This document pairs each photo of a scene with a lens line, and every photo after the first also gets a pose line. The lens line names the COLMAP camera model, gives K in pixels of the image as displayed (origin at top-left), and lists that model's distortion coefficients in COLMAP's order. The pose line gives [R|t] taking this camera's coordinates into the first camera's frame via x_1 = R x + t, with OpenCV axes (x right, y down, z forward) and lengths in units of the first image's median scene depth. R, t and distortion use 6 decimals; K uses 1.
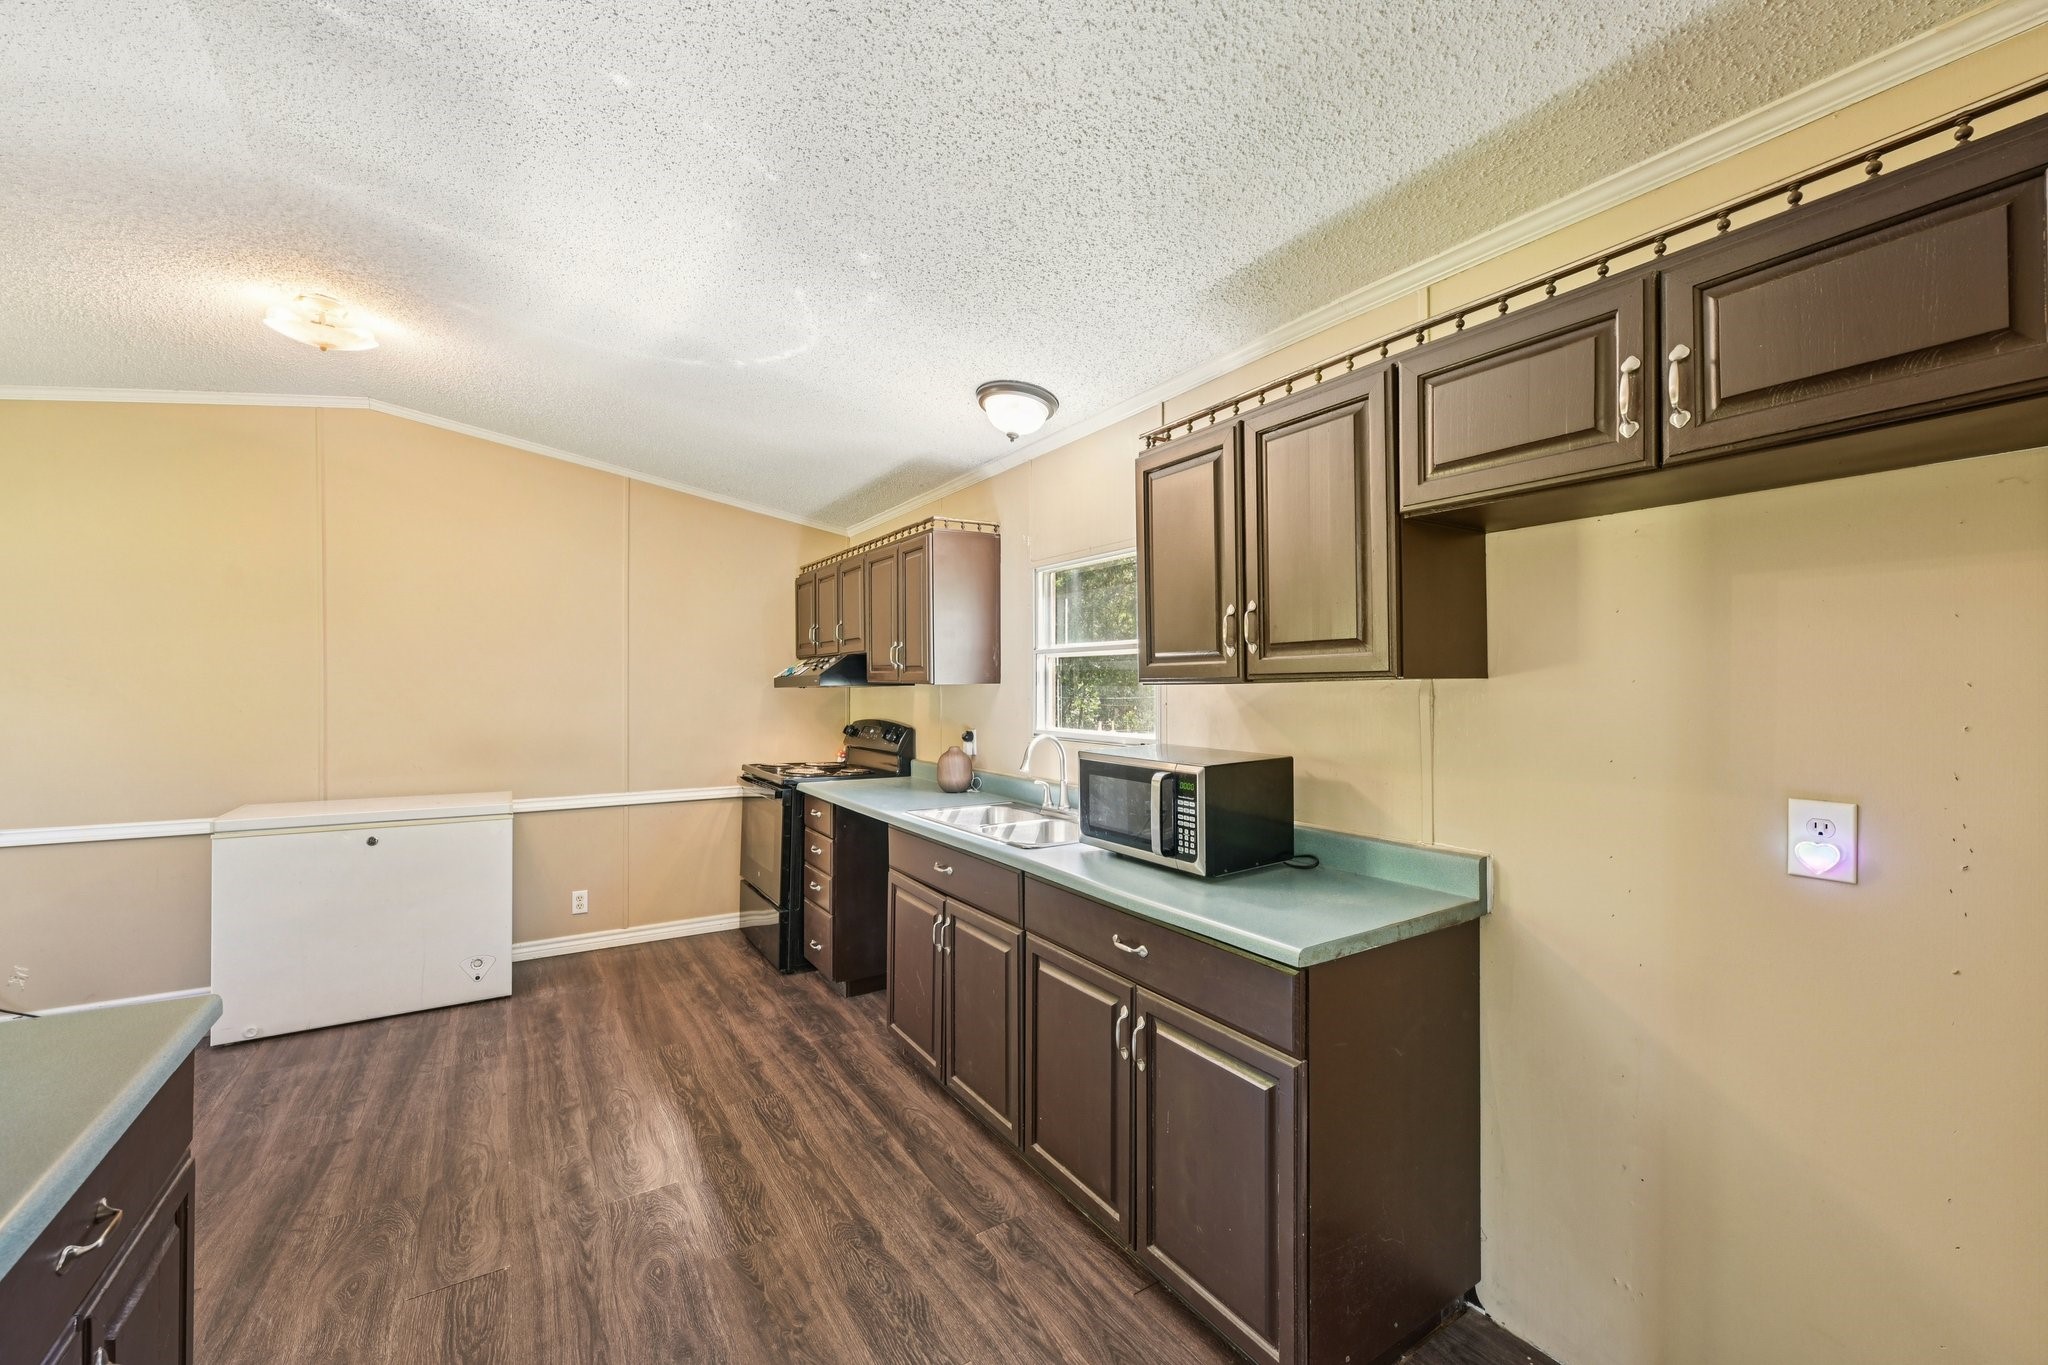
lens RADIAL K [[811.9, 0, 1024.8], [0, 811.9, 687.1], [0, 0, 1]] dist [-0.001274, 0.000507]
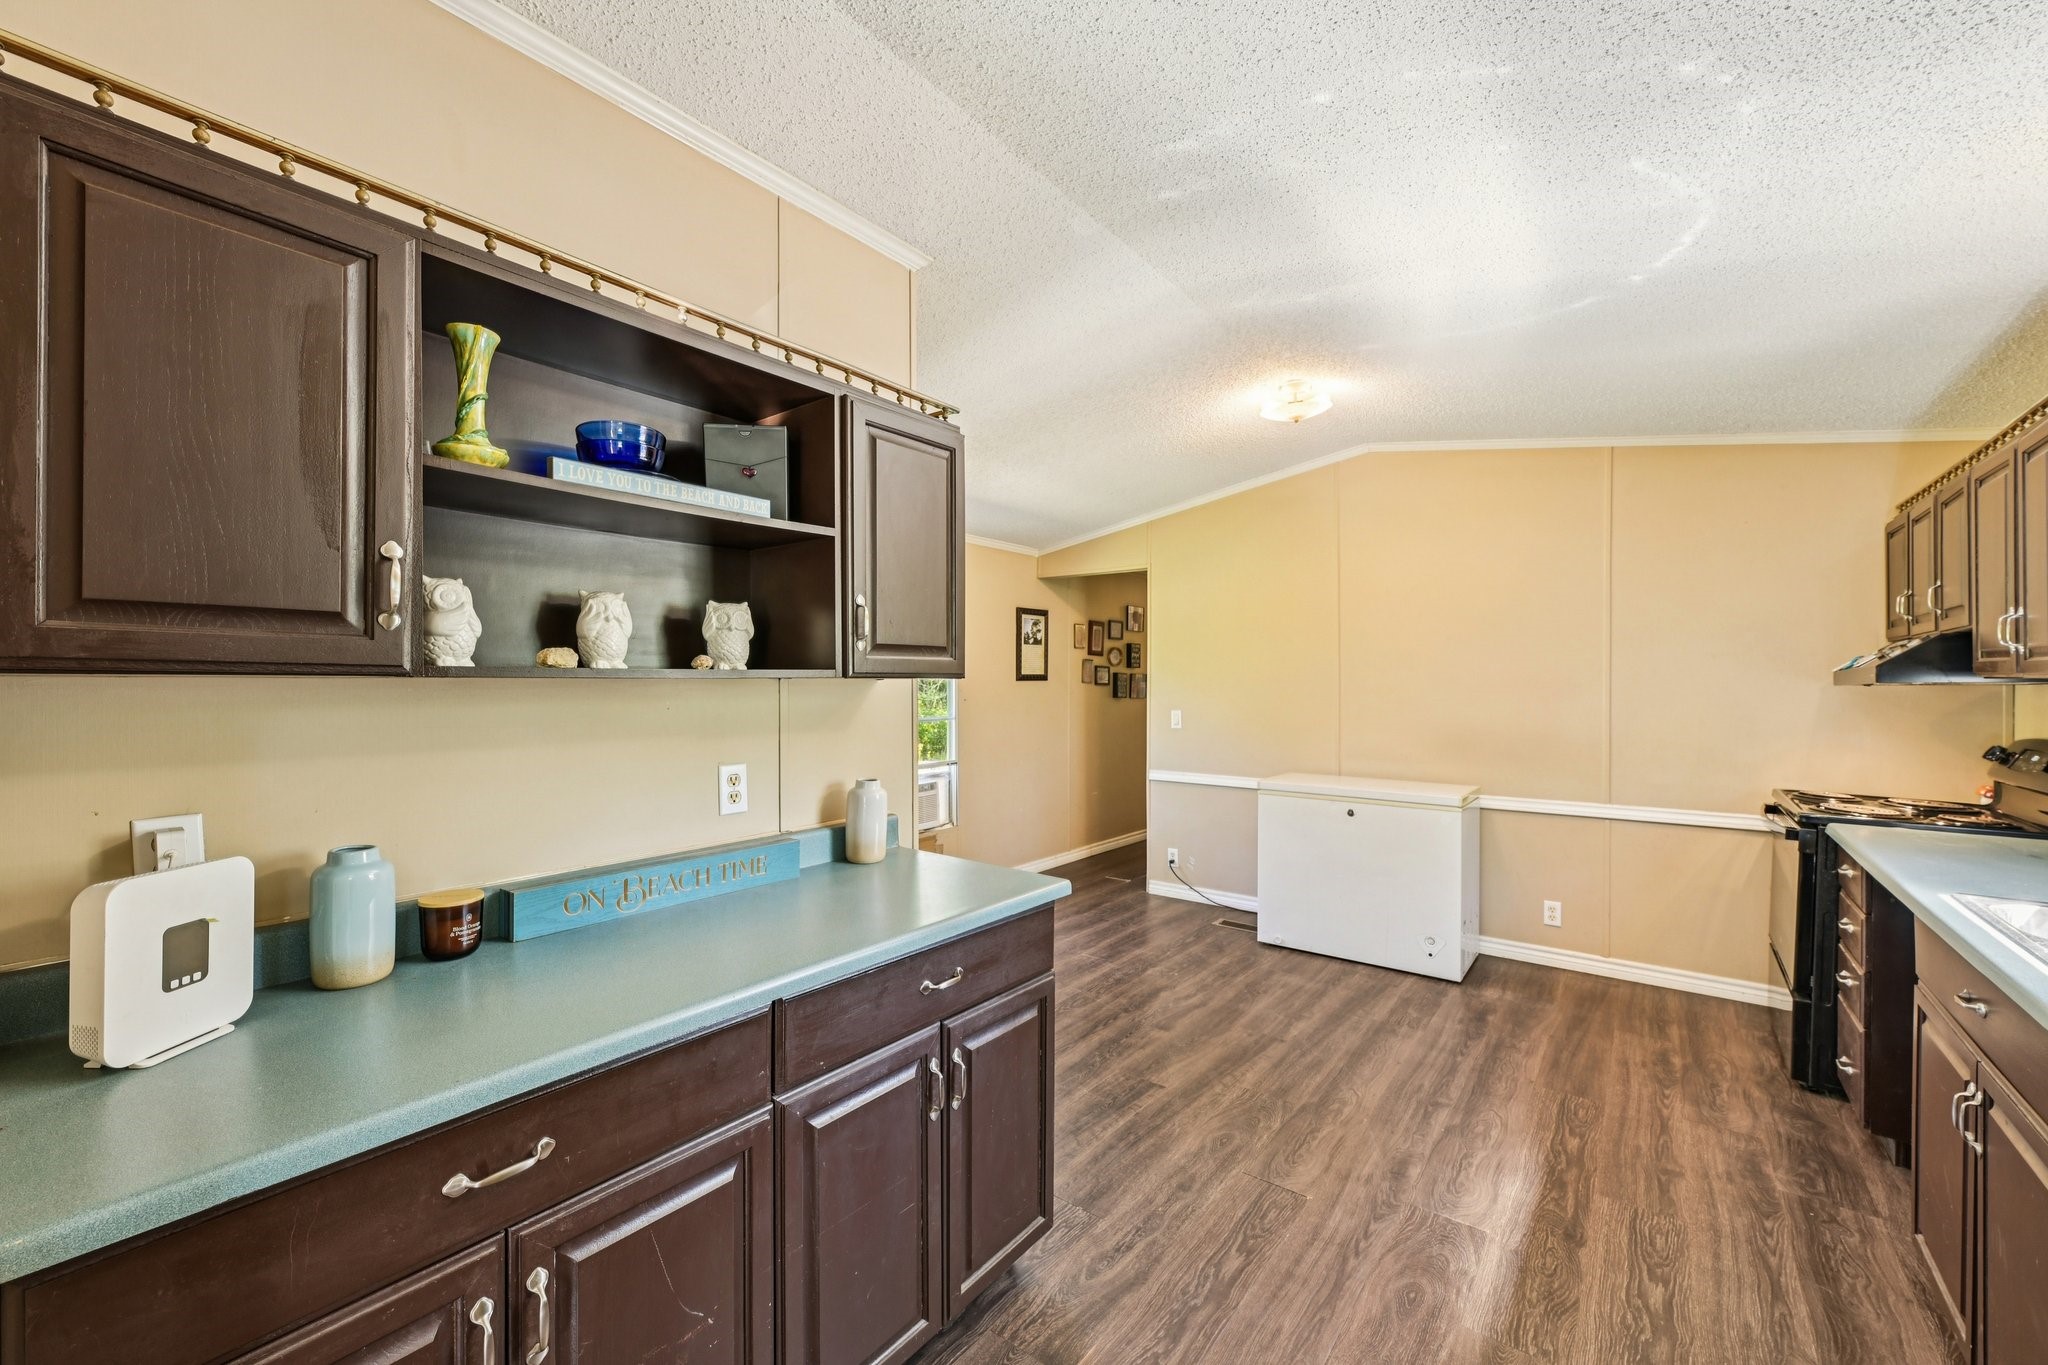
lens RADIAL K [[811.9, 0, 1027.1], [0, 811.9, 686.2], [0, 0, 1]] dist [-0.001274, 0.000507]
pose [[0.332455, 0.001269, -0.943118, 0.239048], [0.000770, 0.999998, 0.001617, -0.000287], [0.943119, -0.001264, 0.332453, 0.203923]]
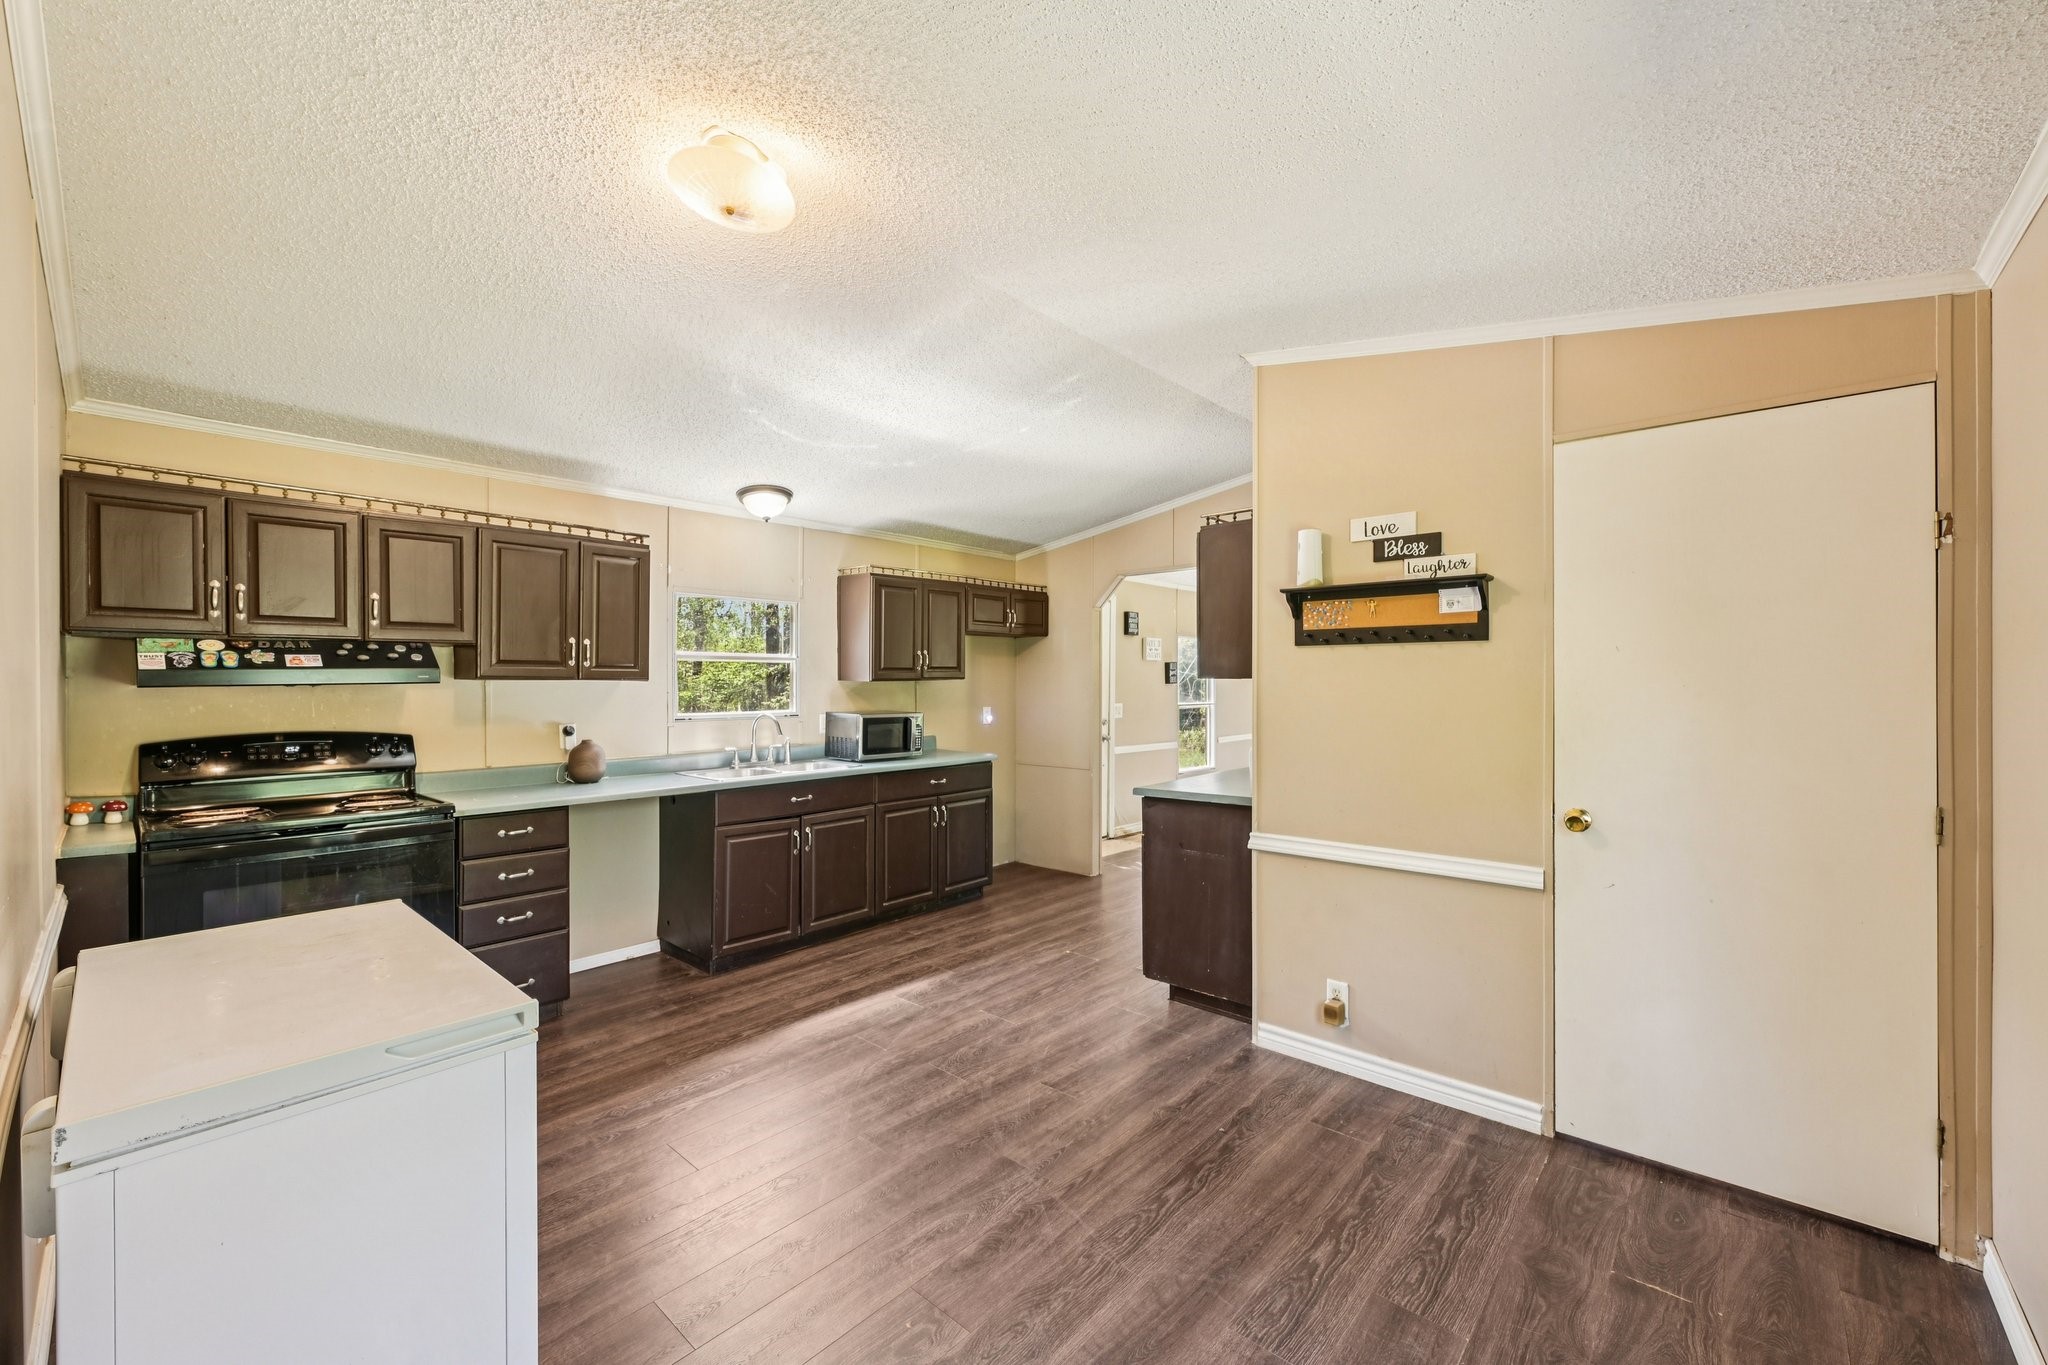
lens RADIAL K [[811.9, 0, 1018.4], [0, 811.9, 681.2], [0, 0, 1]] dist [-0.001274, 0.000507]
pose [[-0.258444, -0.000832, 0.966026, -1.910646], [0.003542, 0.999992, 0.001809, -0.005851], [-0.966020, 0.003889, -0.258439, 1.107752]]
